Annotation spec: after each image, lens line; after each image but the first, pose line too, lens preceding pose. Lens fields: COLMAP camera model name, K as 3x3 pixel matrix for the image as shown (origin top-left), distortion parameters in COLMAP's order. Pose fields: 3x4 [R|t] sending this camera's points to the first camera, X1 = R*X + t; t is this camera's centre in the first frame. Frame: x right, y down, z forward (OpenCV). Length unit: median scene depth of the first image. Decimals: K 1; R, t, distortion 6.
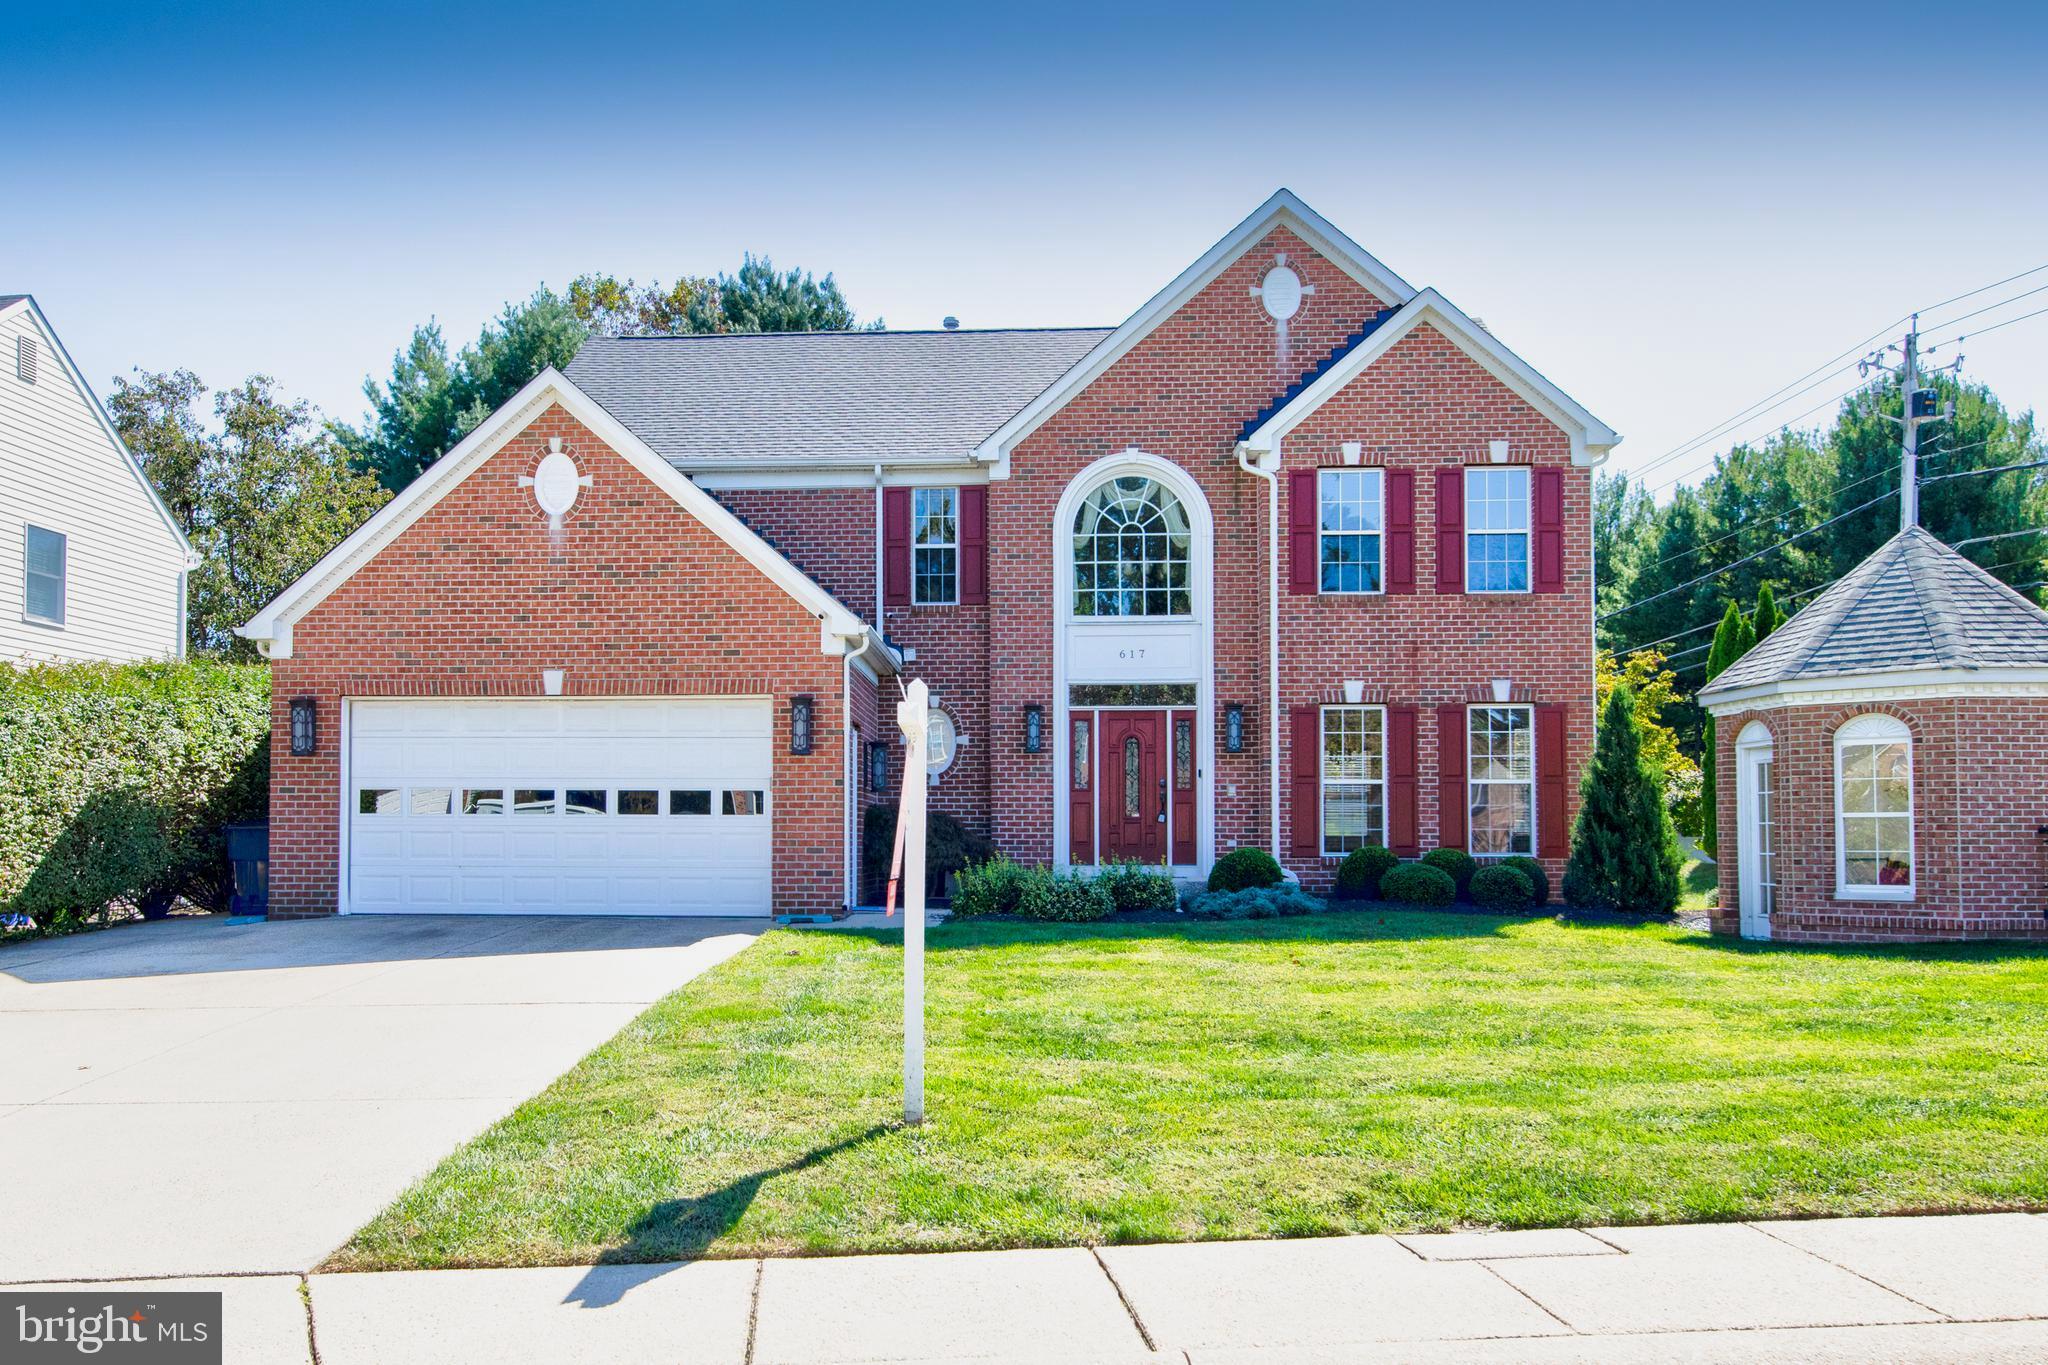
lens RADIAL K [[1318.3, 0, 1024.0], [0, 1318.3, 682.5], [0, 0, 1]] dist [-0.003820, 0.004940]
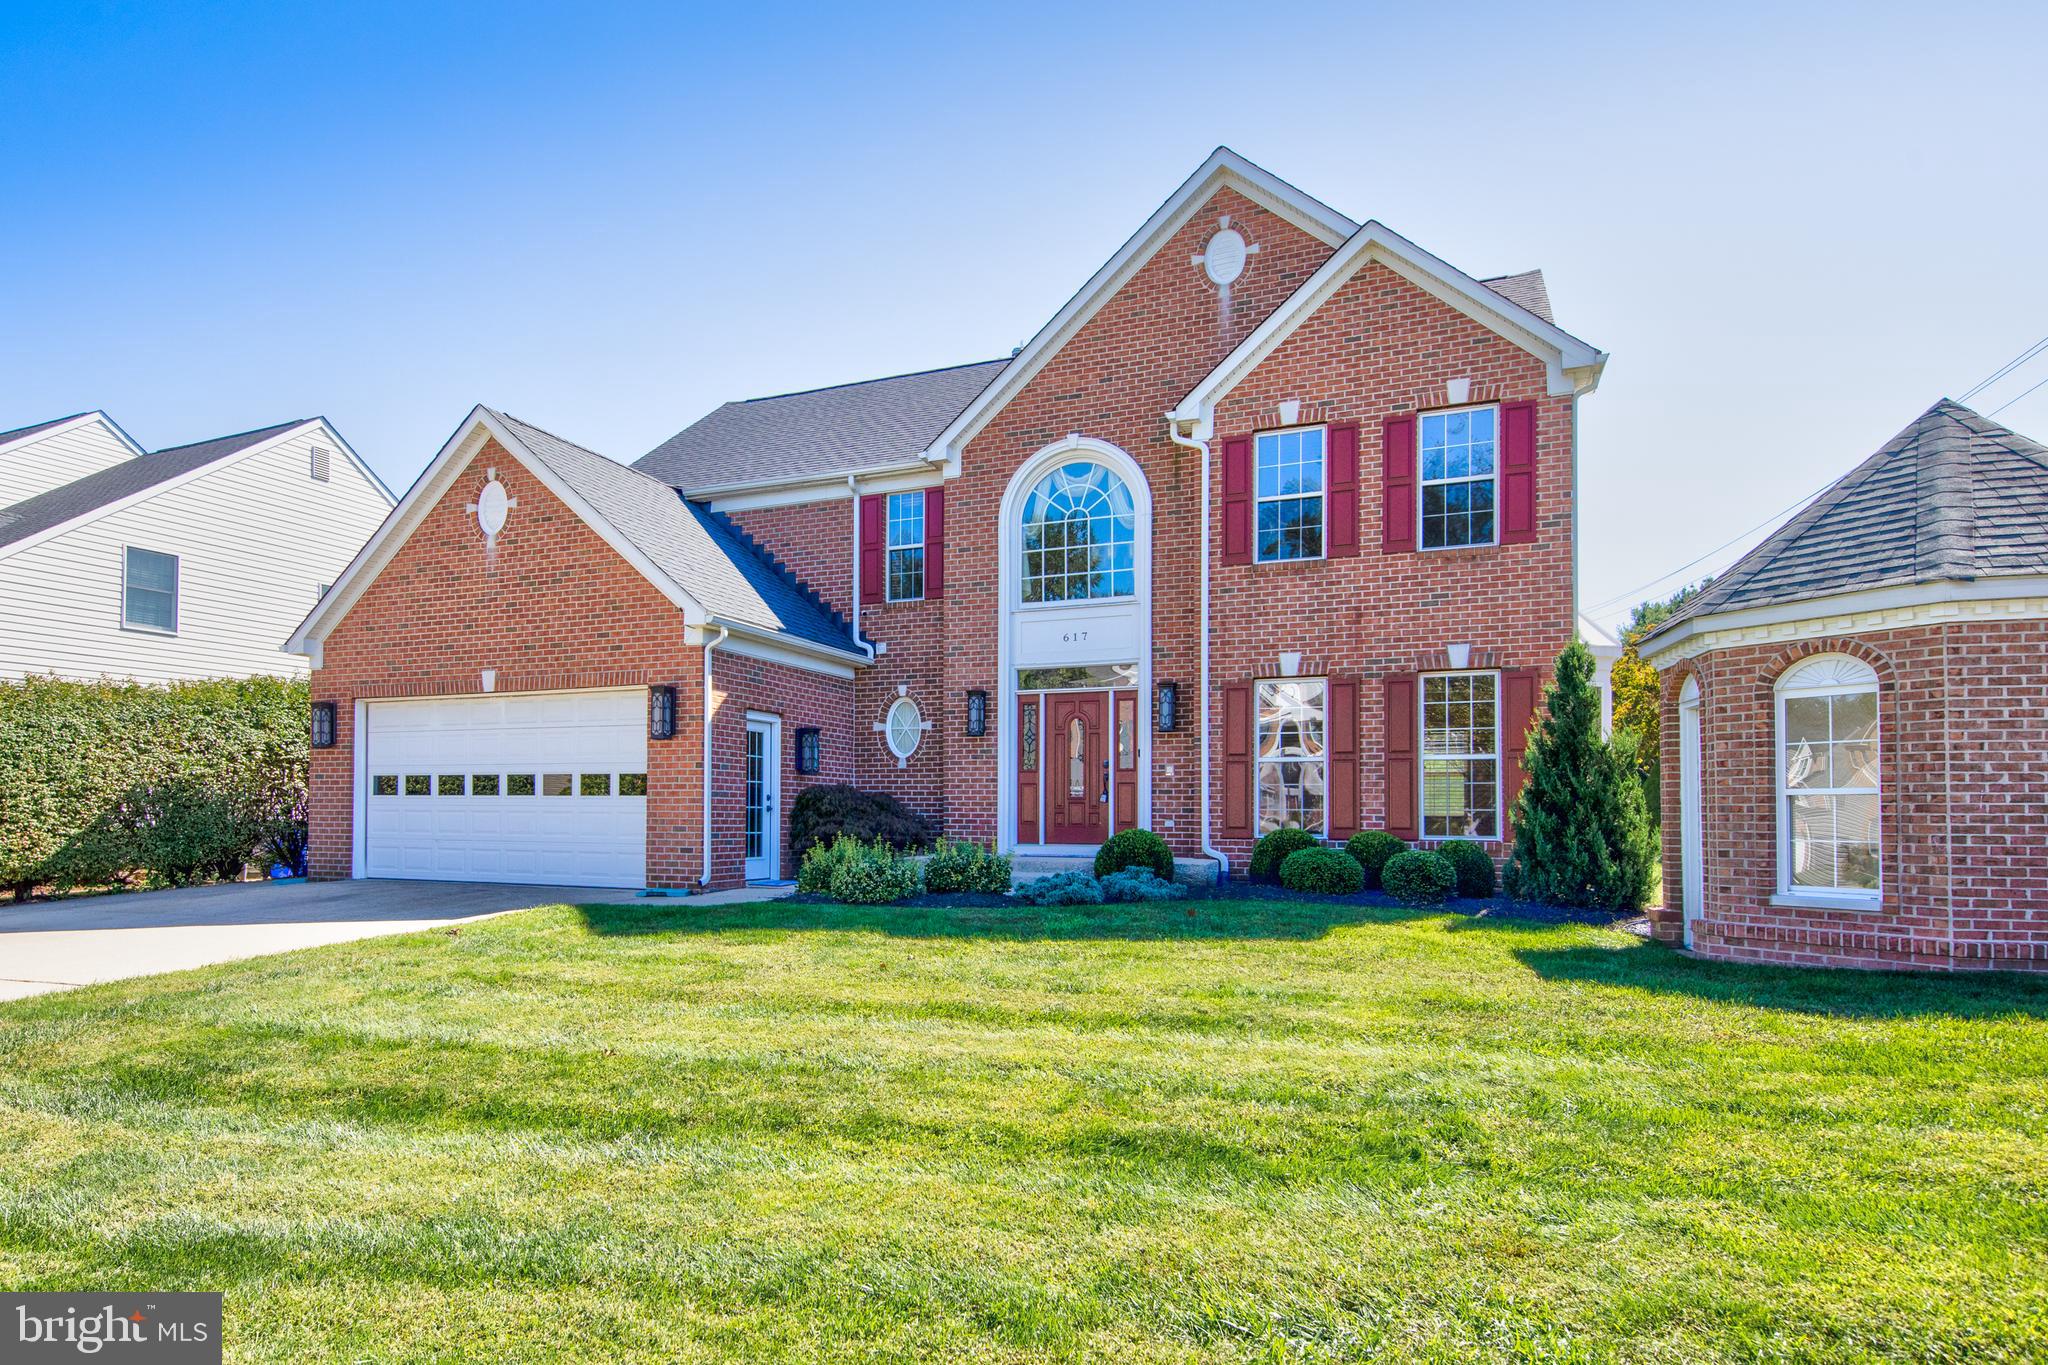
lens RADIAL K [[1034.7, 0, 1022.6], [0, 1034.7, 717.8], [0, 0, 1]] dist [0.003194, -0.002015]
pose [[0.949945, -0.026160, -0.311319, 0.300072], [0.033489, 0.999273, 0.018218, 0.025521], [0.310616, -0.027732, 0.950131, 0.236033]]
